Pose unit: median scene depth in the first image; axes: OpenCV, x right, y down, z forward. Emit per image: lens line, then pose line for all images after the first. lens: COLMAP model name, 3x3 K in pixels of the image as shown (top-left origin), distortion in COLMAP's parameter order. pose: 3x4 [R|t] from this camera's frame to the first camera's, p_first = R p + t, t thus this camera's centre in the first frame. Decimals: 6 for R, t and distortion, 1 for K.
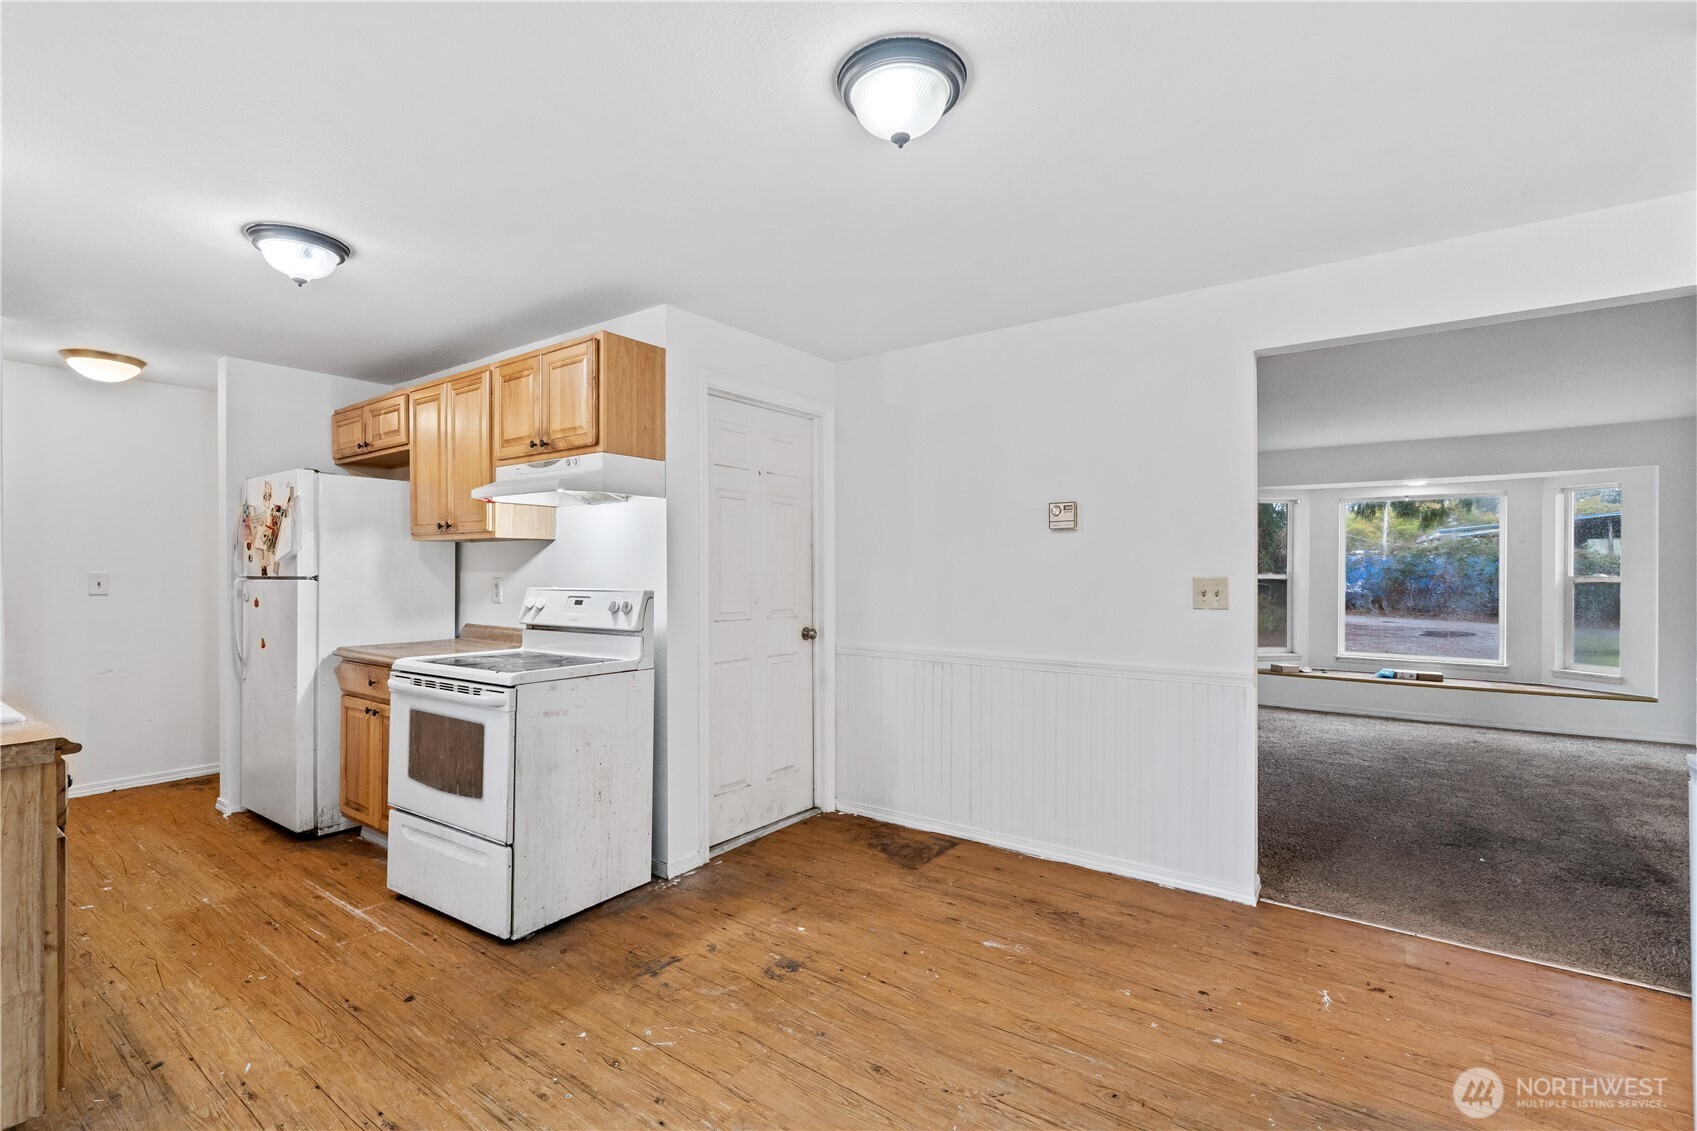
lens RADIAL K [[782.4, 0, 835.1], [0, 782.4, 572.9], [0, 0, 1]] dist [-0.000522, 0.000170]
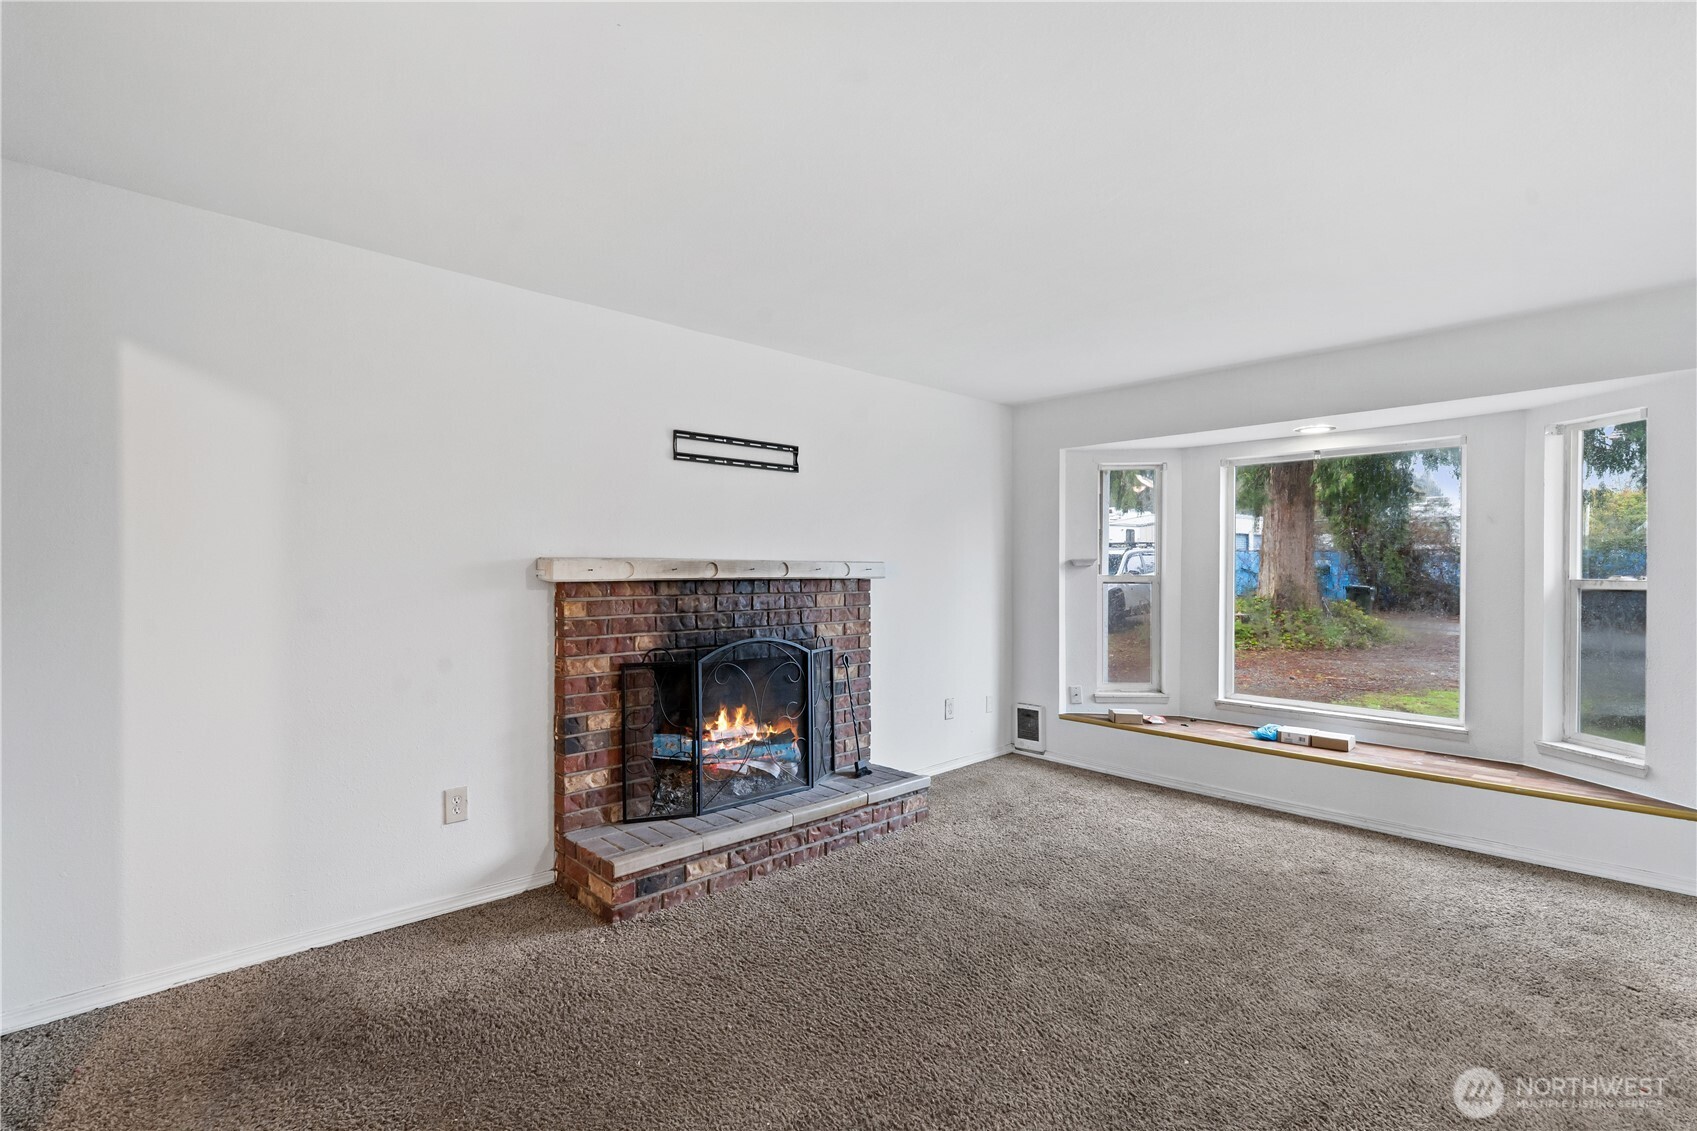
lens RADIAL K [[782.4, 0, 842.1], [0, 782.4, 567.5], [0, 0, 1]] dist [-0.000522, 0.000170]
pose [[0.982515, -0.002110, -0.186170, 0.490547], [0.000758, 0.999973, -0.007333, 0.000050], [0.186180, 0.007063, 0.982490, 0.320370]]
